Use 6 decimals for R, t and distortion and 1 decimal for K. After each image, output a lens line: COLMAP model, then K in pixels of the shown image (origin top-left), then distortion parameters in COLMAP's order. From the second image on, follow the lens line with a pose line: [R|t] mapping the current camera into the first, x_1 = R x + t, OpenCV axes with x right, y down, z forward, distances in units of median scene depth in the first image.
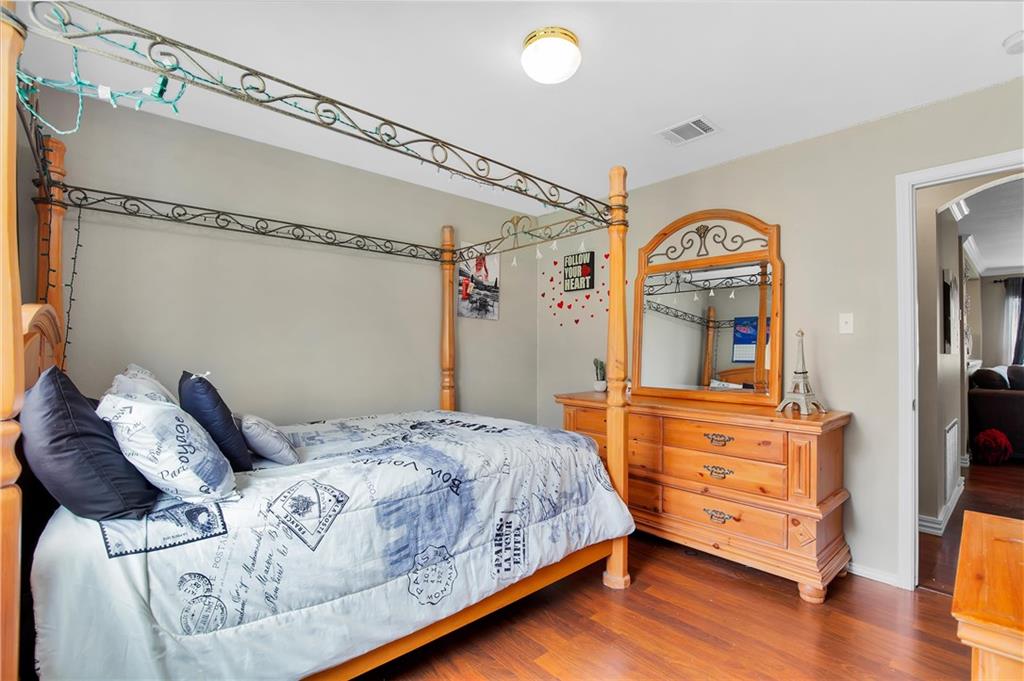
lens RADIAL K [[481.3, 0, 510.3], [0, 481.3, 345.5], [0, 0, 1]] dist [-0.034454, 0.005850]
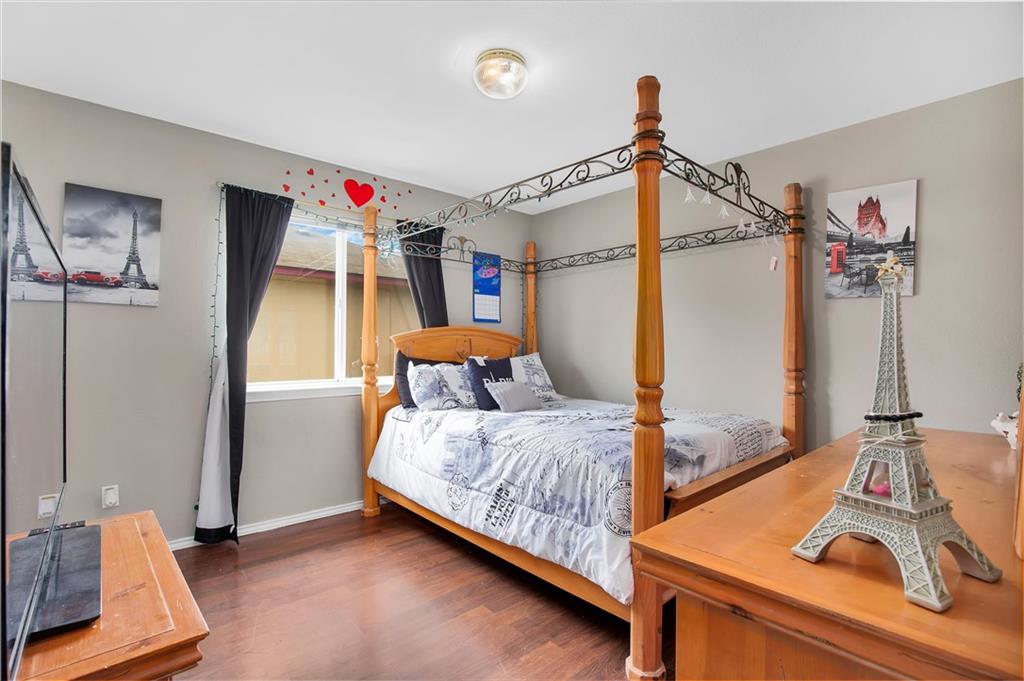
lens RADIAL K [[481.3, 0, 510.1], [0, 481.3, 340.3], [0, 0, 1]] dist [-0.034454, 0.005850]
pose [[-0.031697, -0.016251, -0.999365, 1.083845], [0.003760, 0.999859, -0.016379, 0.019609], [0.999490, -0.004276, -0.031631, 0.965251]]
